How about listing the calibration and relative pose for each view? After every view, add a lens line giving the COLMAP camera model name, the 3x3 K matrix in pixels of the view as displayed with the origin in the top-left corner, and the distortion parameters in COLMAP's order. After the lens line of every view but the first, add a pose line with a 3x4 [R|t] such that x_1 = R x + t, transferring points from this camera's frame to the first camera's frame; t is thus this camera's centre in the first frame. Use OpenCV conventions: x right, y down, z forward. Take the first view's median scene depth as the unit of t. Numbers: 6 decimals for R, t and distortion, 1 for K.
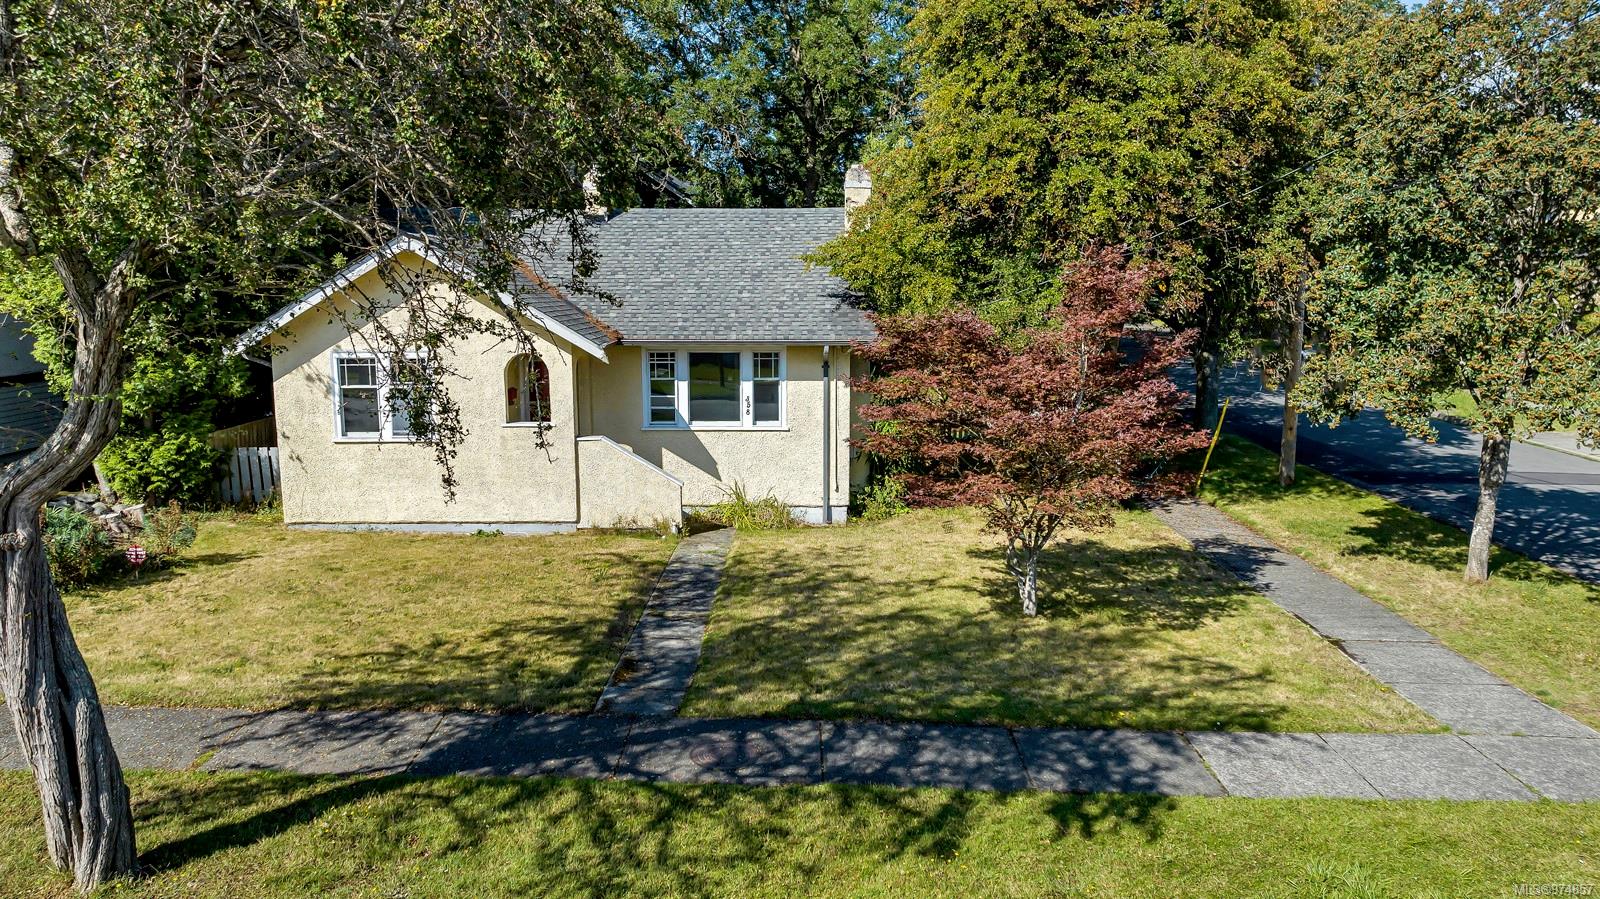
lens RADIAL K [[1118.8, 0, 863.9], [0, 1118.8, 449.1], [0, 0, 1]] dist [-0.017024, 0.001090]
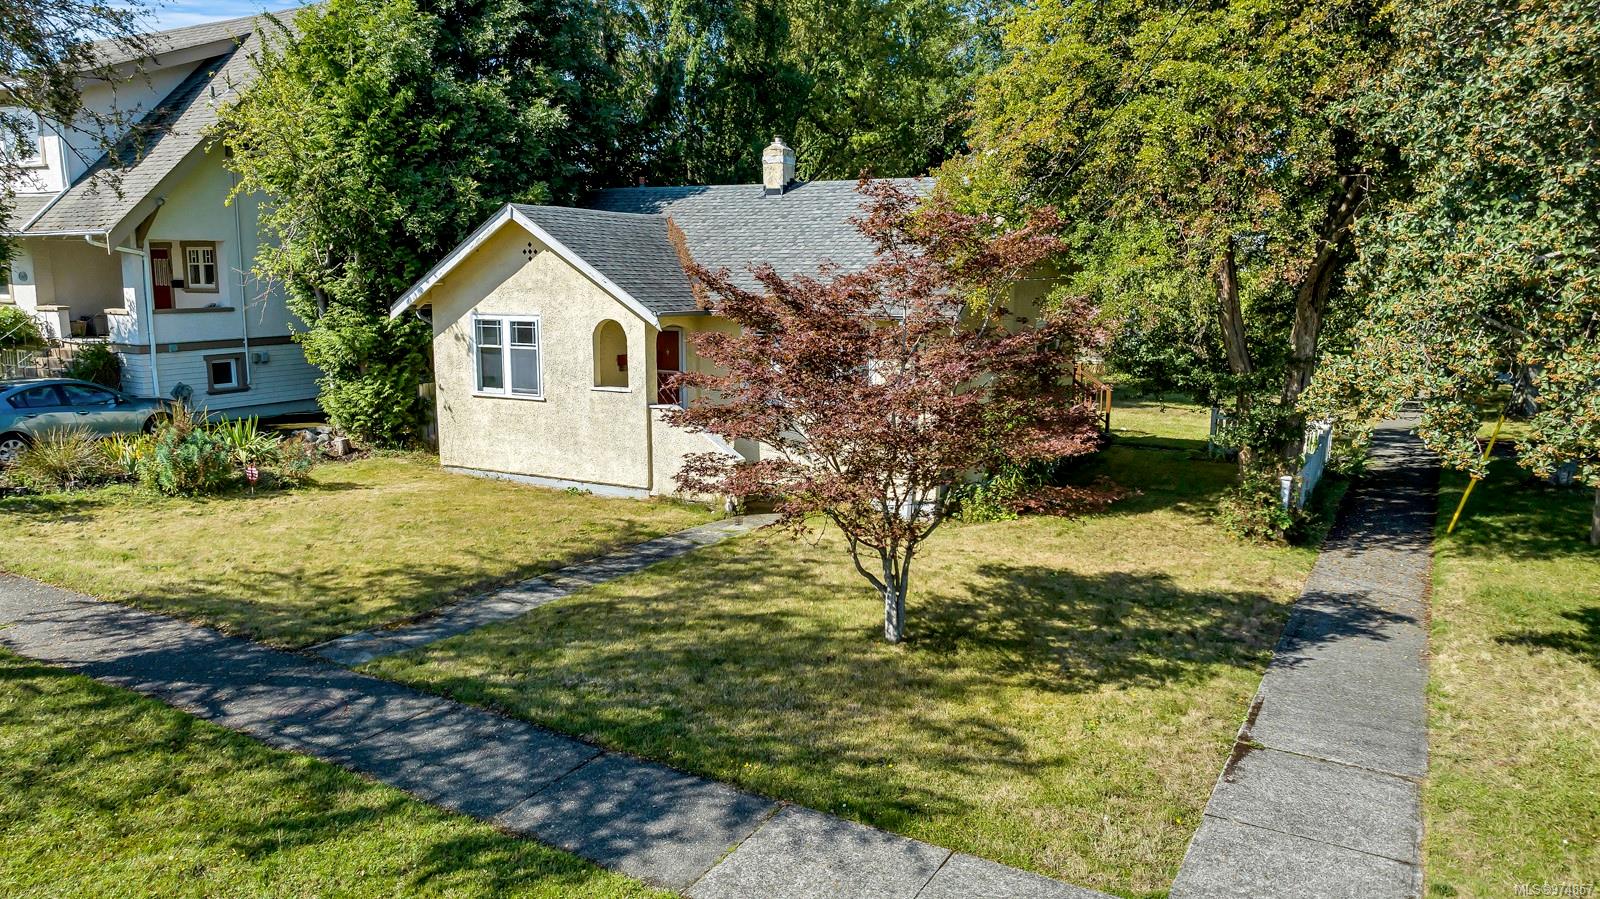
lens RADIAL K [[1118.8, 0, 863.9], [0, 1118.8, 449.1], [0, 0, 1]] dist [-0.017024, 0.001090]
pose [[0.877420, 0.079348, -0.473115, 0.570138], [-0.081132, 0.996564, 0.016675, -0.004673], [0.472813, 0.023754, 0.880843, 0.293746]]
